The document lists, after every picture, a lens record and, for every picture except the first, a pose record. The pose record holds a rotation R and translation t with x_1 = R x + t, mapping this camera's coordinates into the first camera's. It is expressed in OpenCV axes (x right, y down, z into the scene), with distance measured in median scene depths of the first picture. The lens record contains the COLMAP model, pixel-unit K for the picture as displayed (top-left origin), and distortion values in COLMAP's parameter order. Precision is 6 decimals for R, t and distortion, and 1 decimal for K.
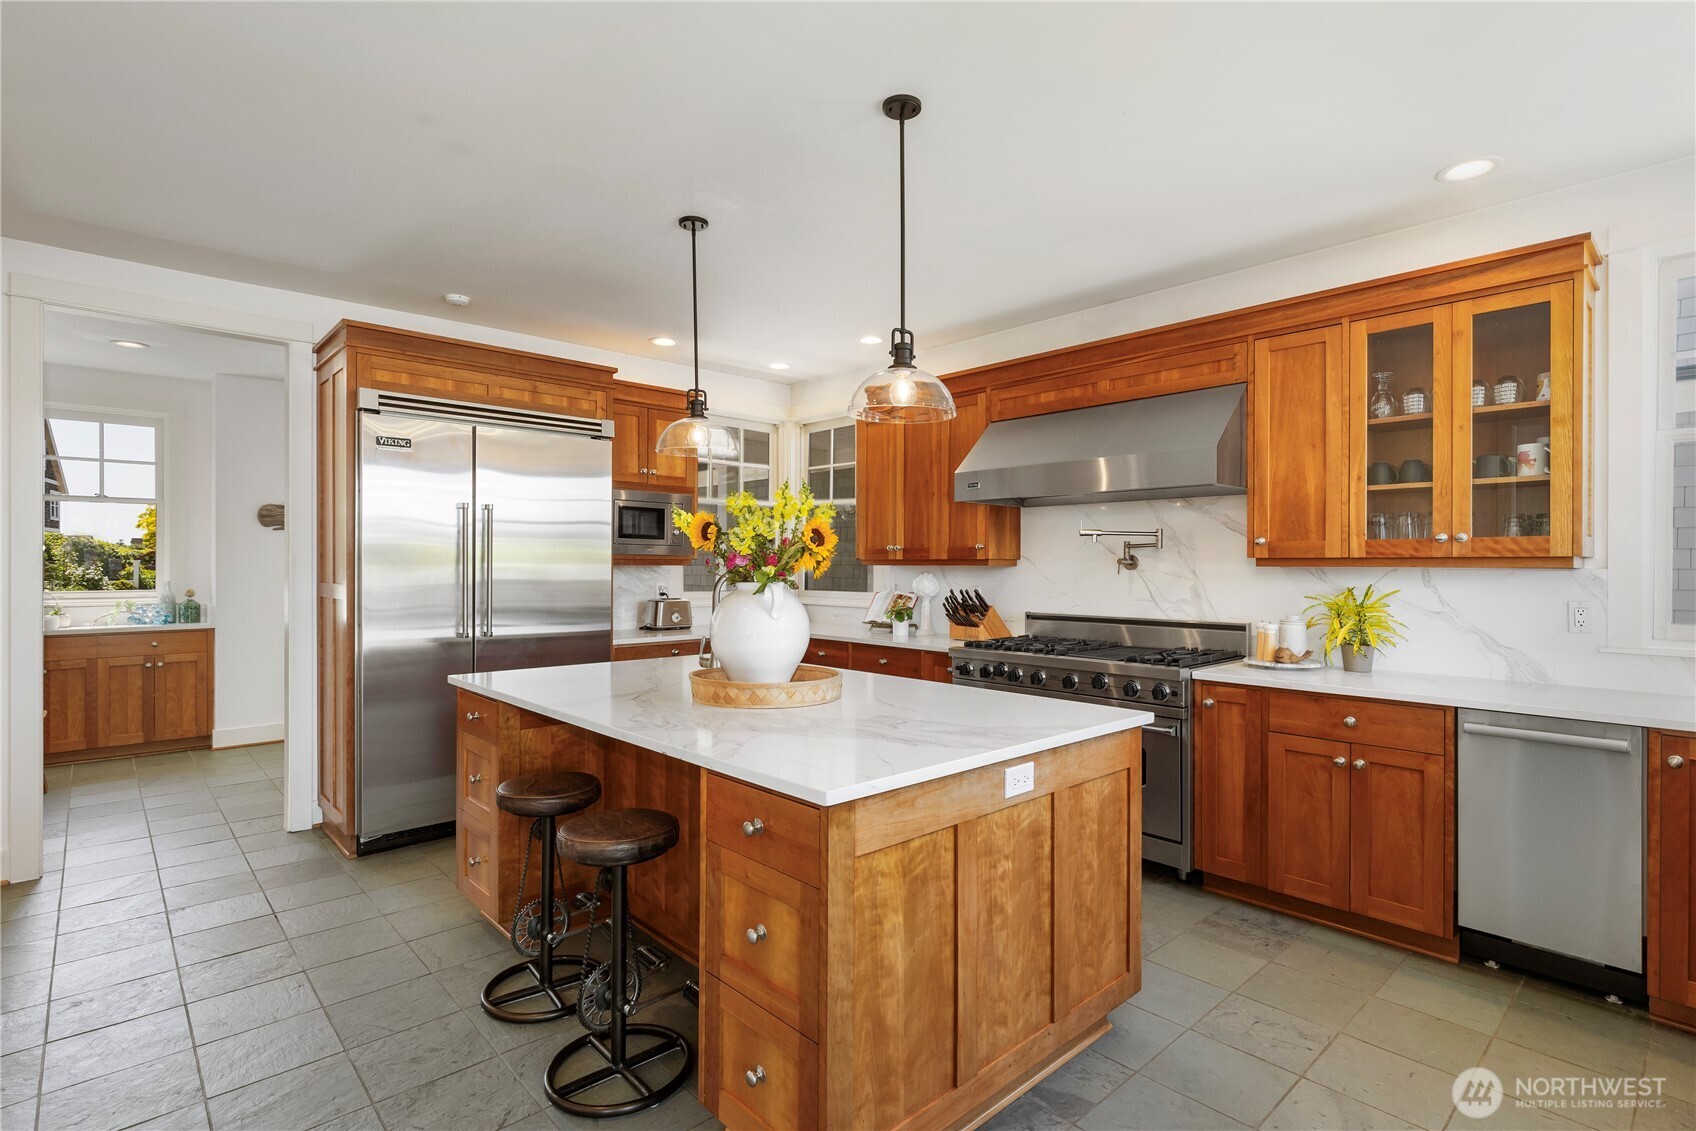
lens RADIAL K [[820.8, 0, 850.2], [0, 820.8, 566.2], [0, 0, 1]] dist [0.000185, -0.000022]
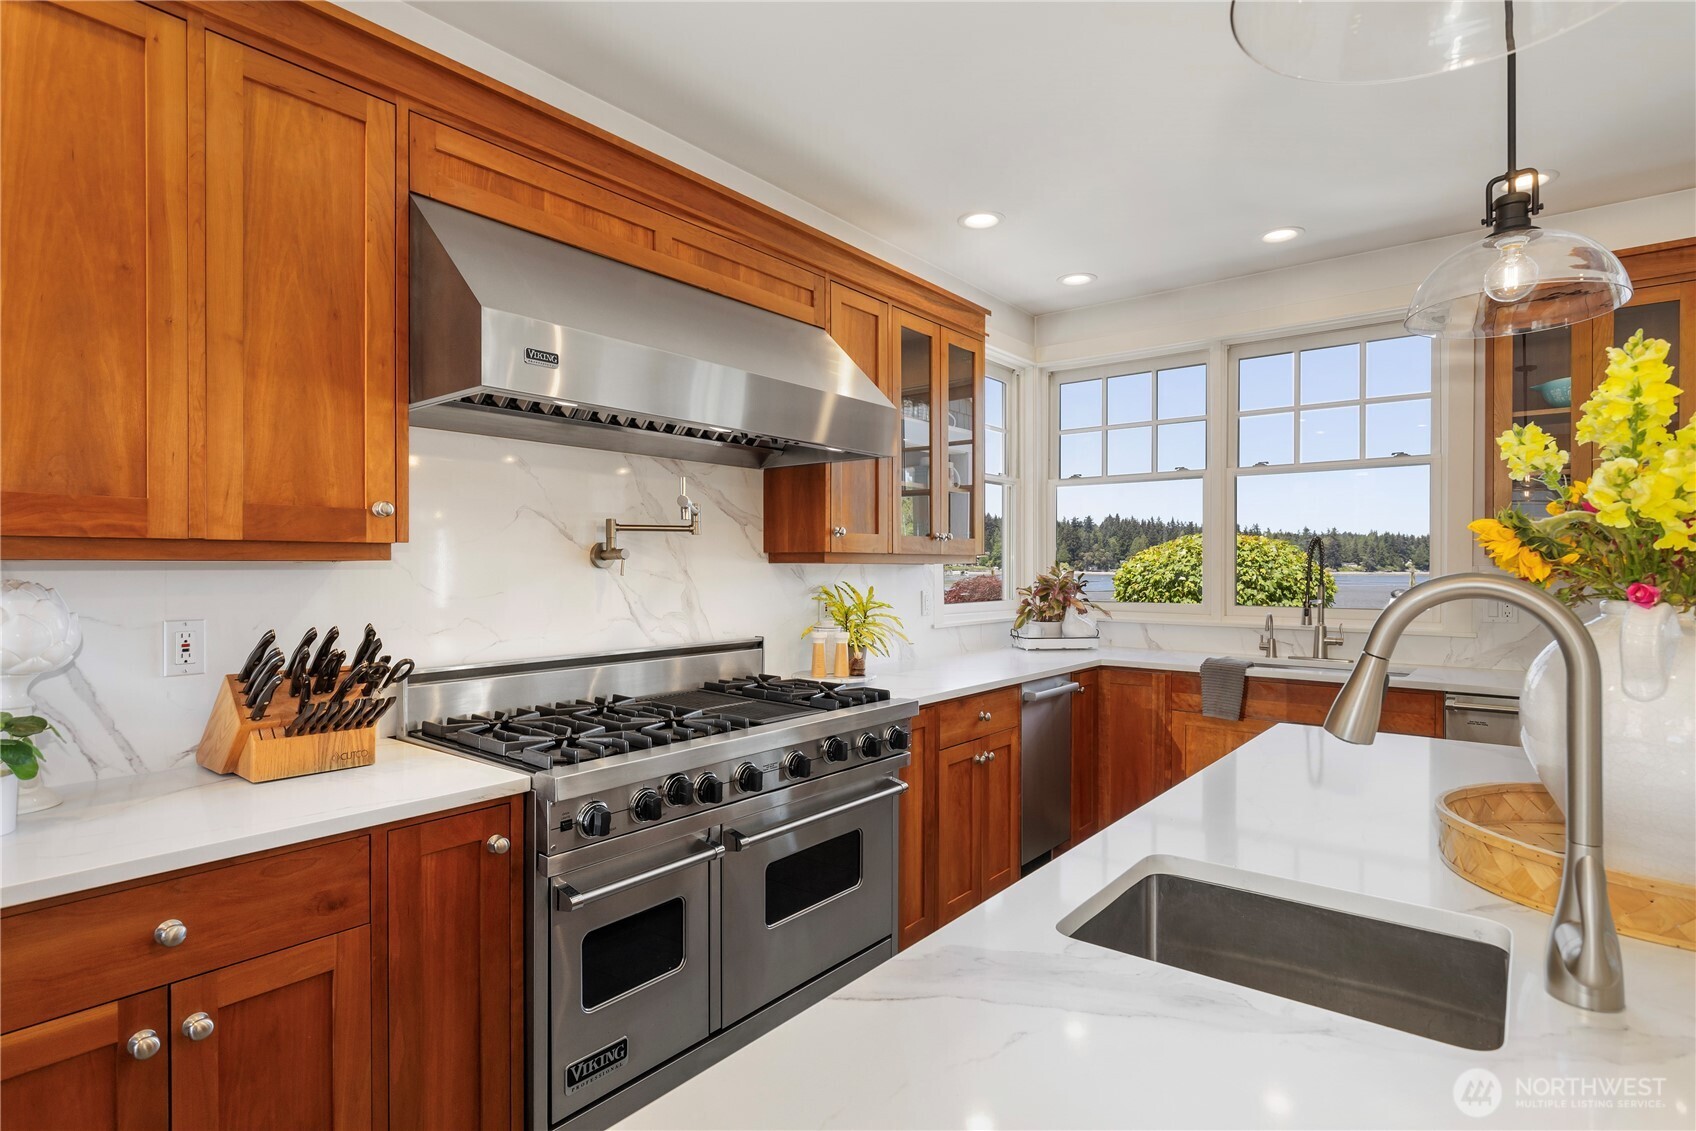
lens RADIAL K [[876.5, 0, 849.3], [0, 876.5, 561.1], [0, 0, 1]] dist [0.000611, 0.000007]
pose [[-0.163497, 0.003434, 0.986538, -0.321636], [0.004045, 0.999988, -0.002810, 0.001722], [-0.986536, 0.003532, -0.163508, 1.012606]]
